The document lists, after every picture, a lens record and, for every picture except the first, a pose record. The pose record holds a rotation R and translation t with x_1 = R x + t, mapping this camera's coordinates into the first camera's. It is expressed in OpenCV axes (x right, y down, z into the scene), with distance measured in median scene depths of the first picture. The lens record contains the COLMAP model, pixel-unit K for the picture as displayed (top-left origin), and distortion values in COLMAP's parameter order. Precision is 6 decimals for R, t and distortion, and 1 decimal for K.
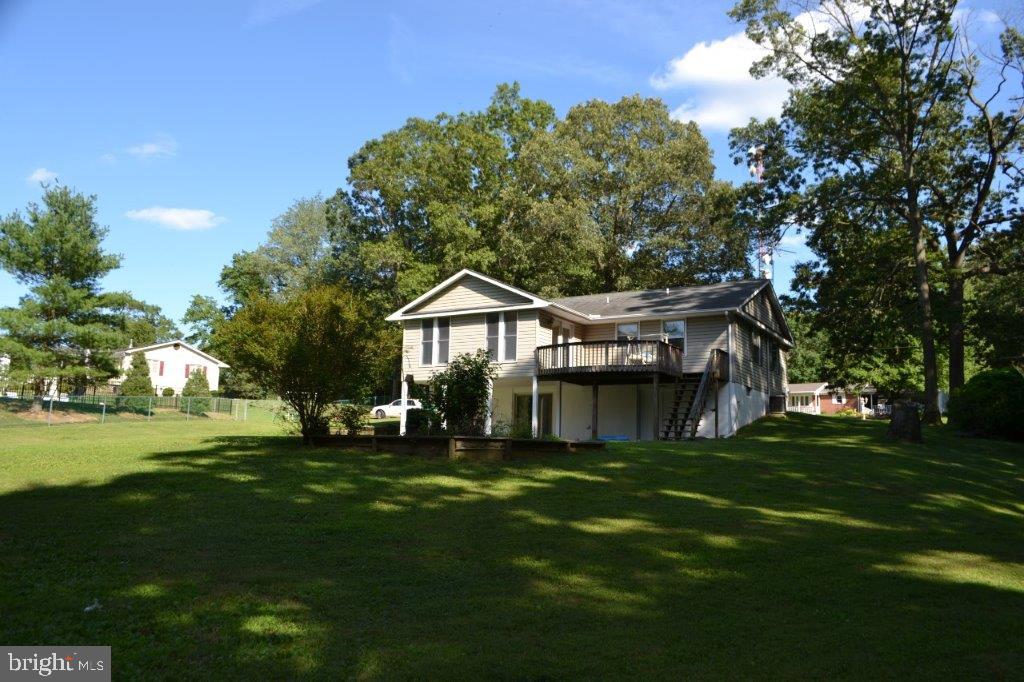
lens RADIAL K [[791.0, 0, 517.6], [0, 791.0, 340.8], [0, 0, 1]] dist [-0.027876, -0.001551]
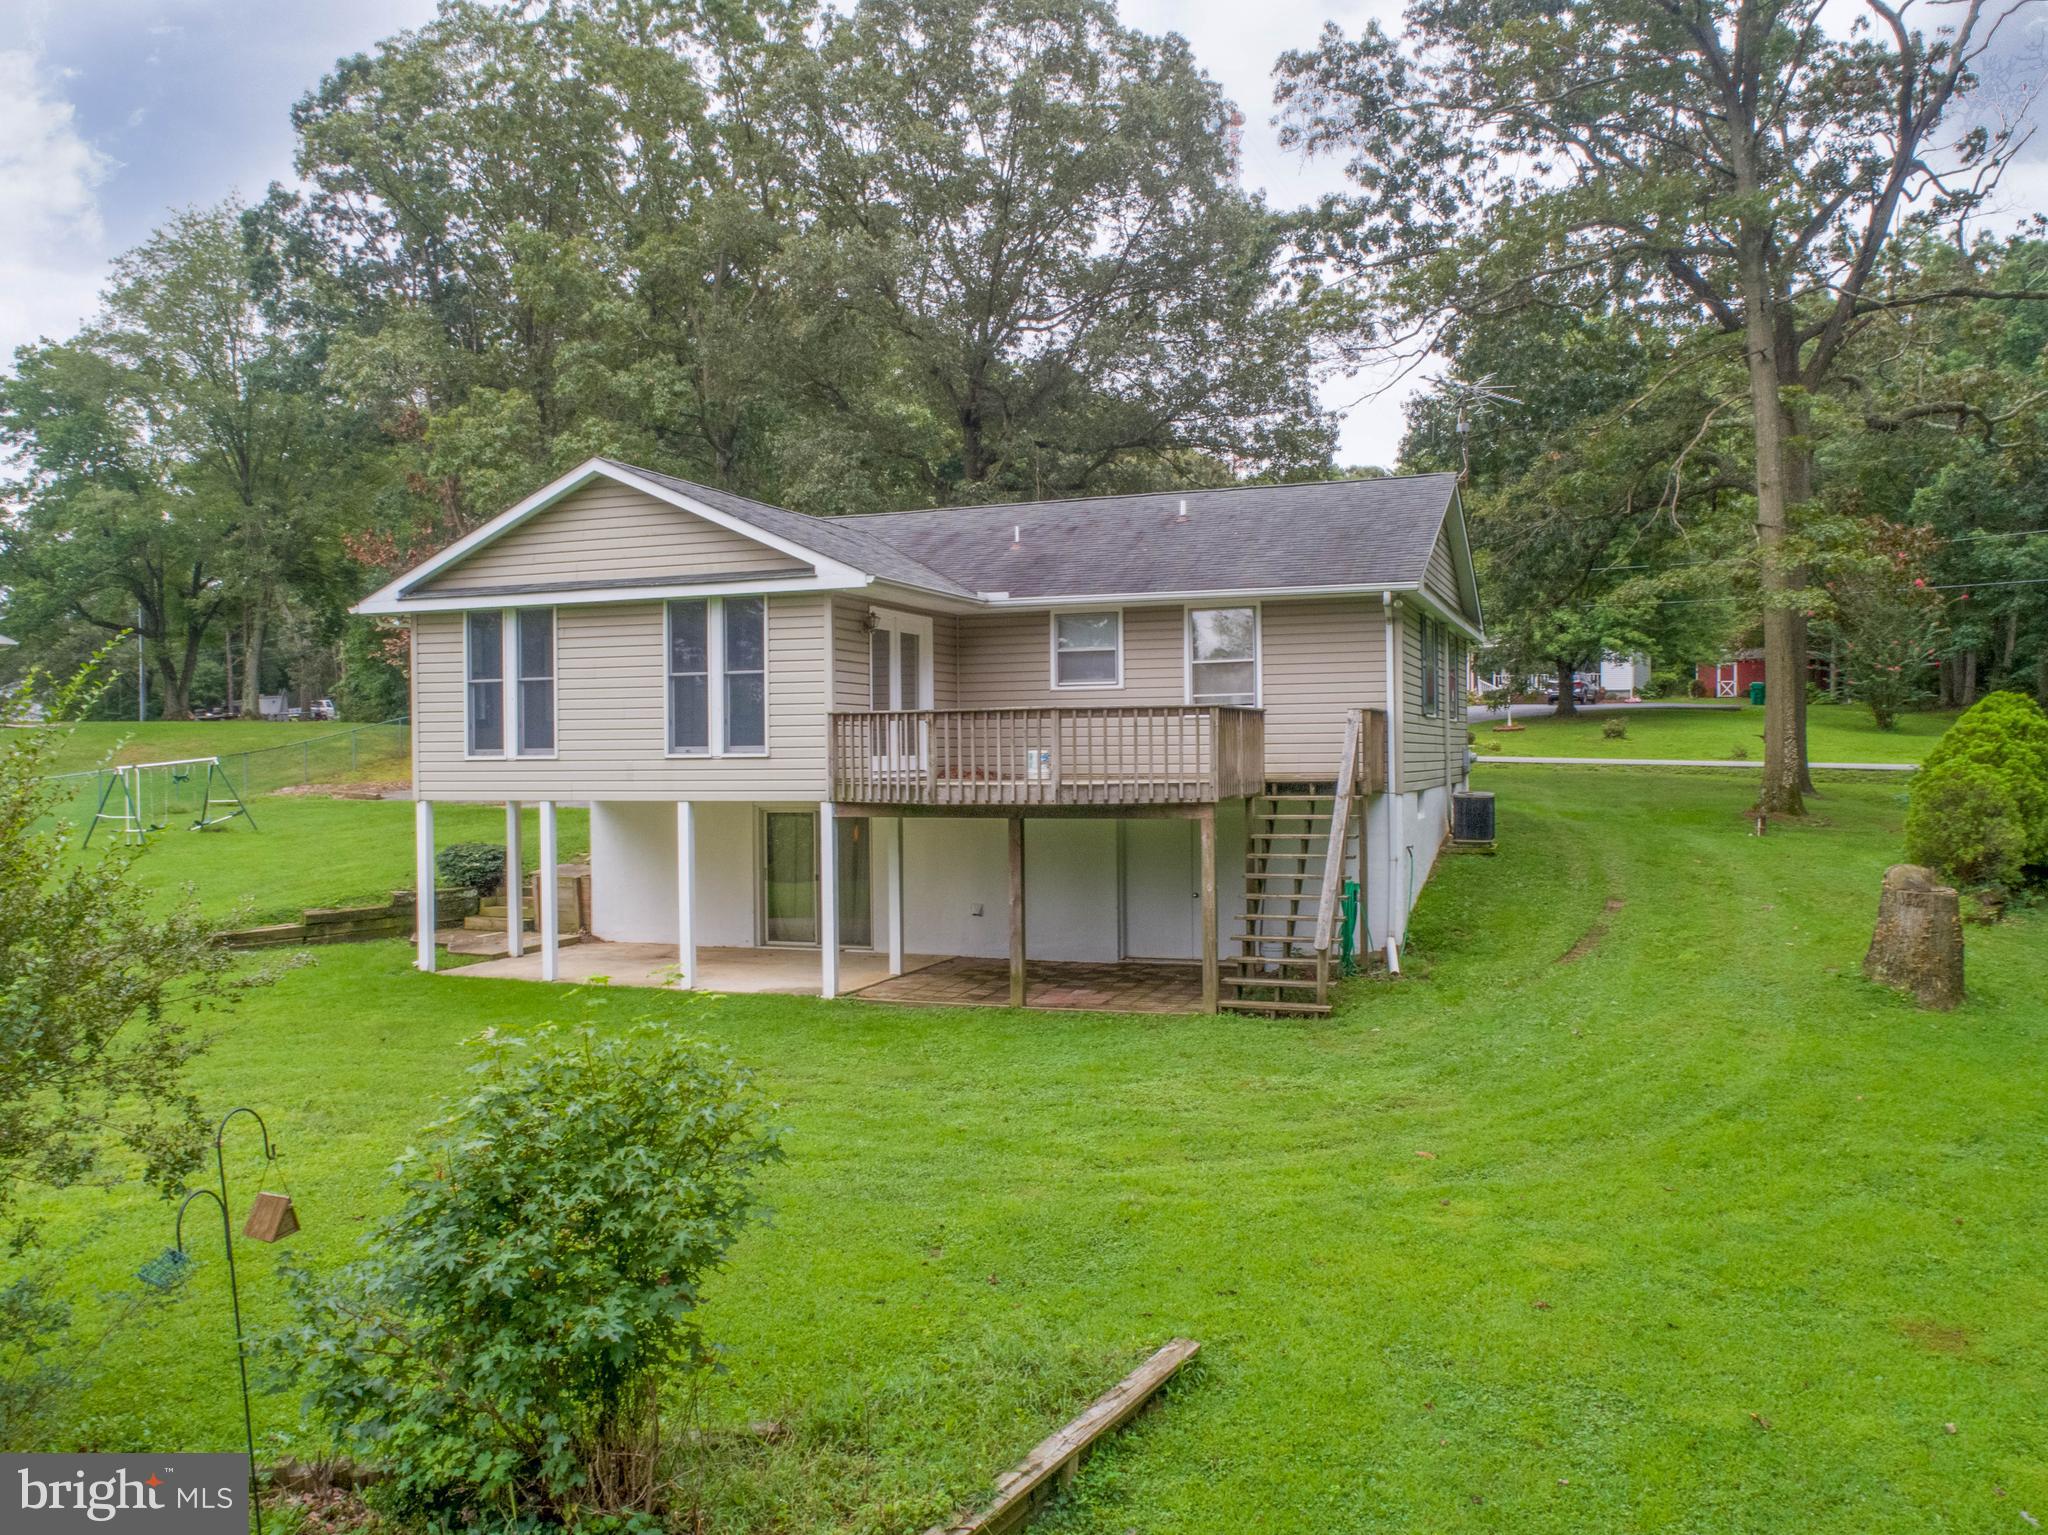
lens RADIAL K [[1615.1, 0, 1024.6], [0, 1615.1, 757.4], [0, 0, 1]] dist [-0.026012, 0.010687]
pose [[0.985058, -0.034071, 0.168817, -0.008240], [0.008945, 0.989034, 0.147417, -0.064148], [-0.171989, -0.143704, 0.974561, 0.307598]]
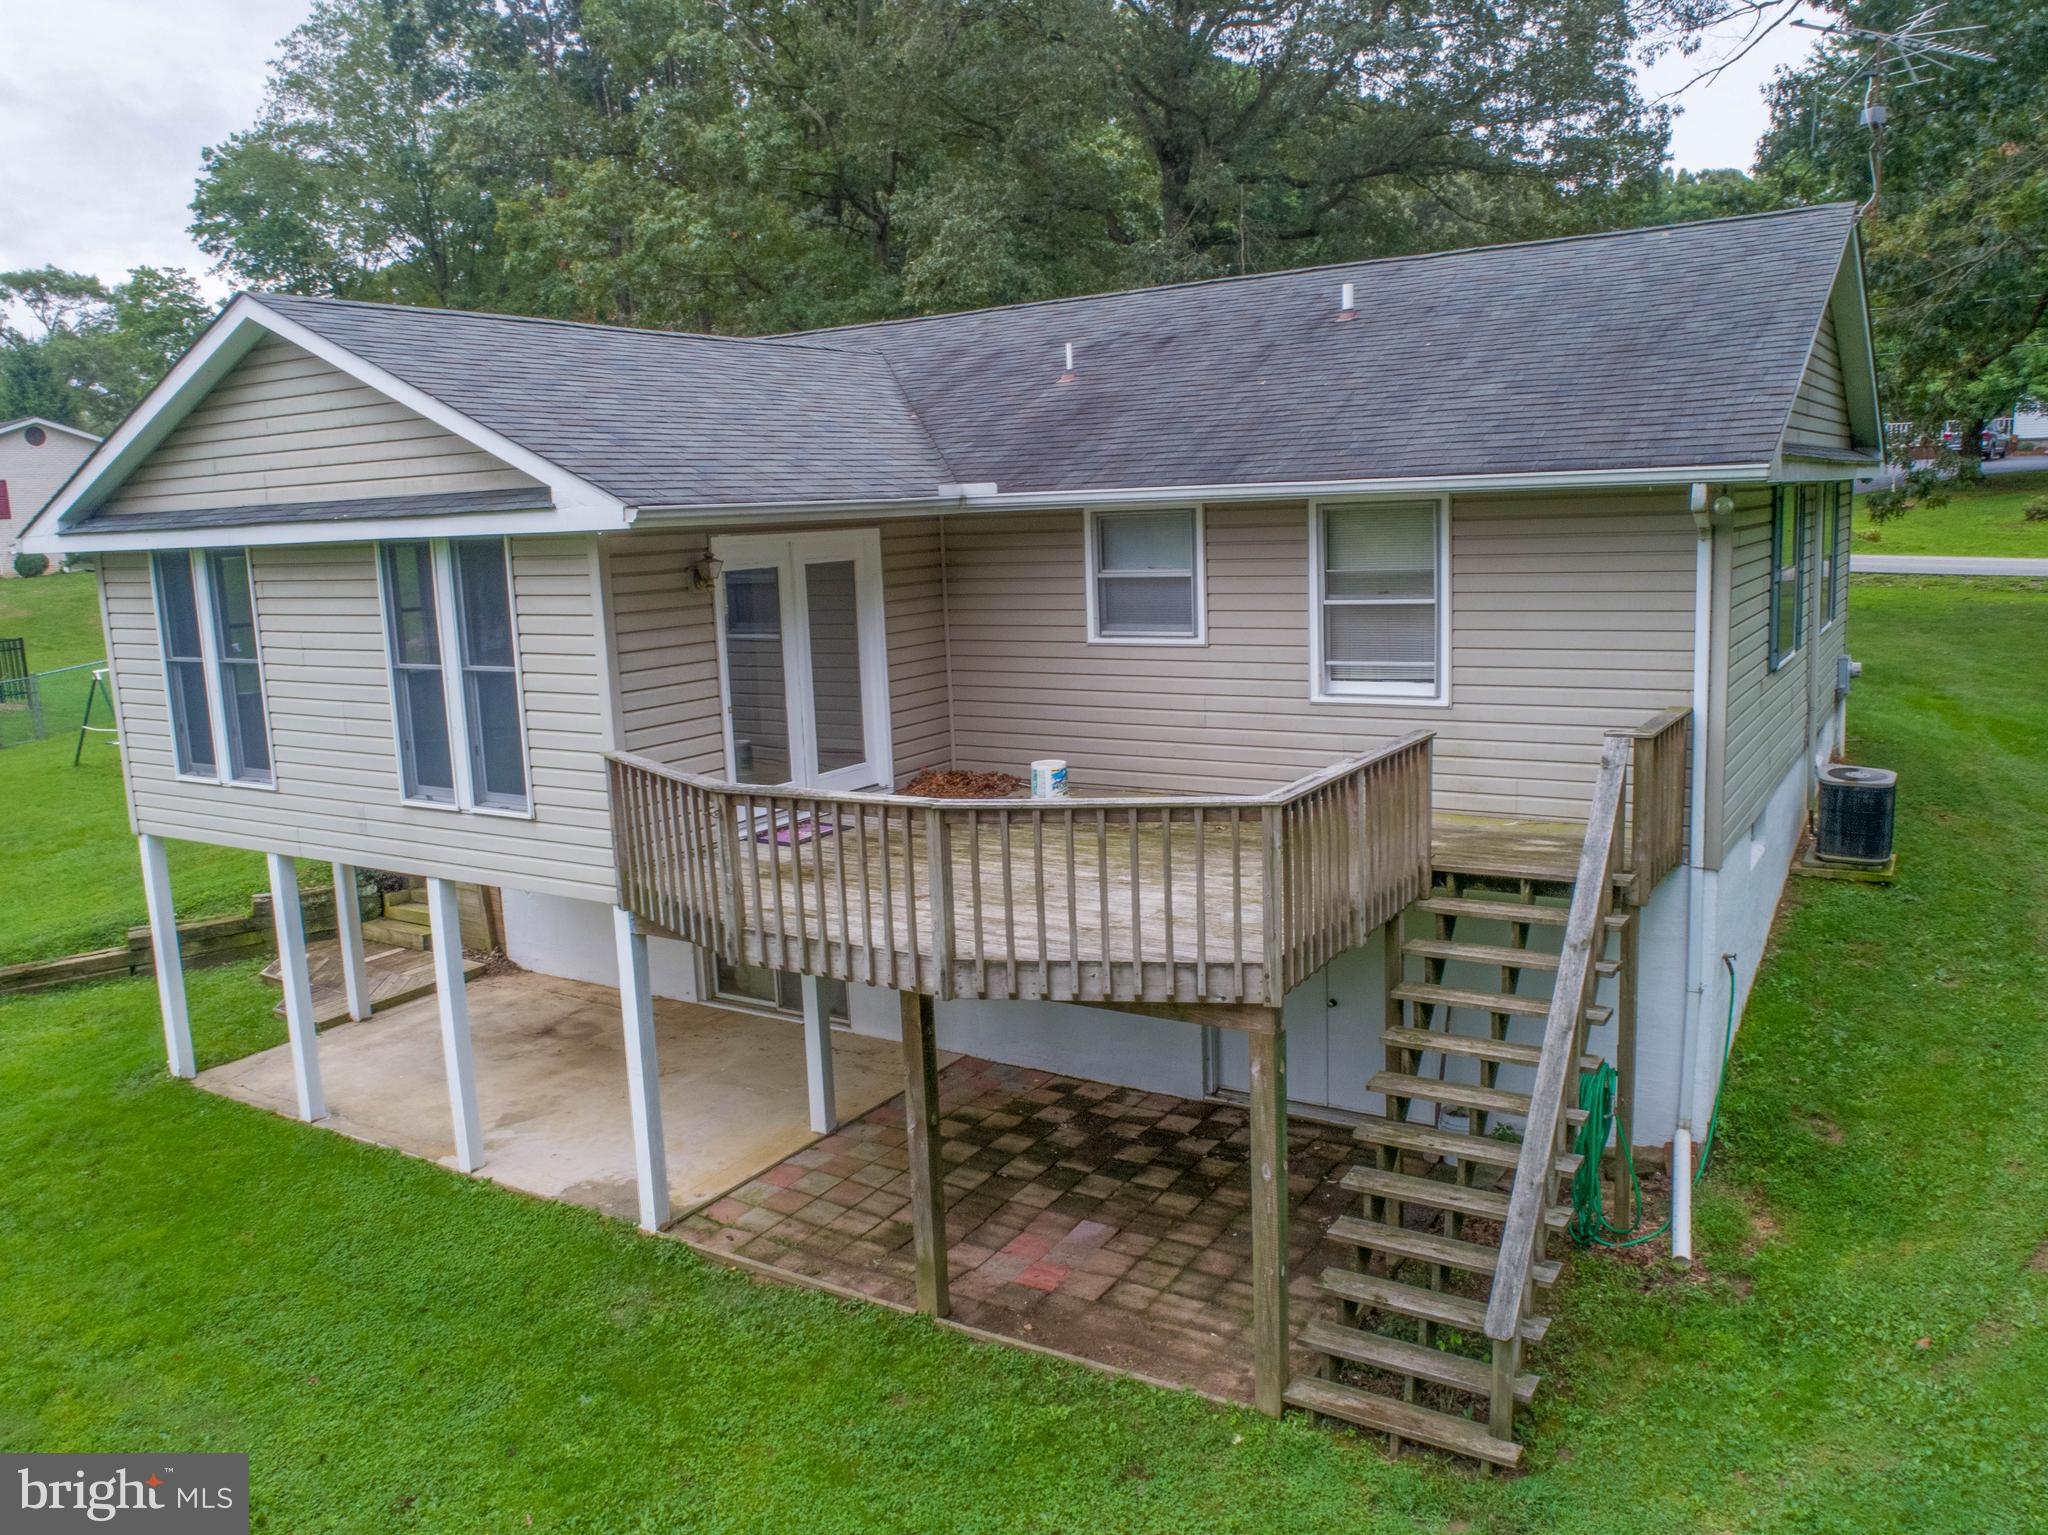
lens RADIAL K [[1615.1, 0, 994.7], [0, 1615.1, 782.1], [0, 0, 1]] dist [-0.026012, 0.010687]
pose [[0.997231, -0.058744, -0.045611, 0.115992], [0.069777, 0.951244, 0.300444, -0.081023], [0.025737, -0.302795, 0.952708, 0.592617]]
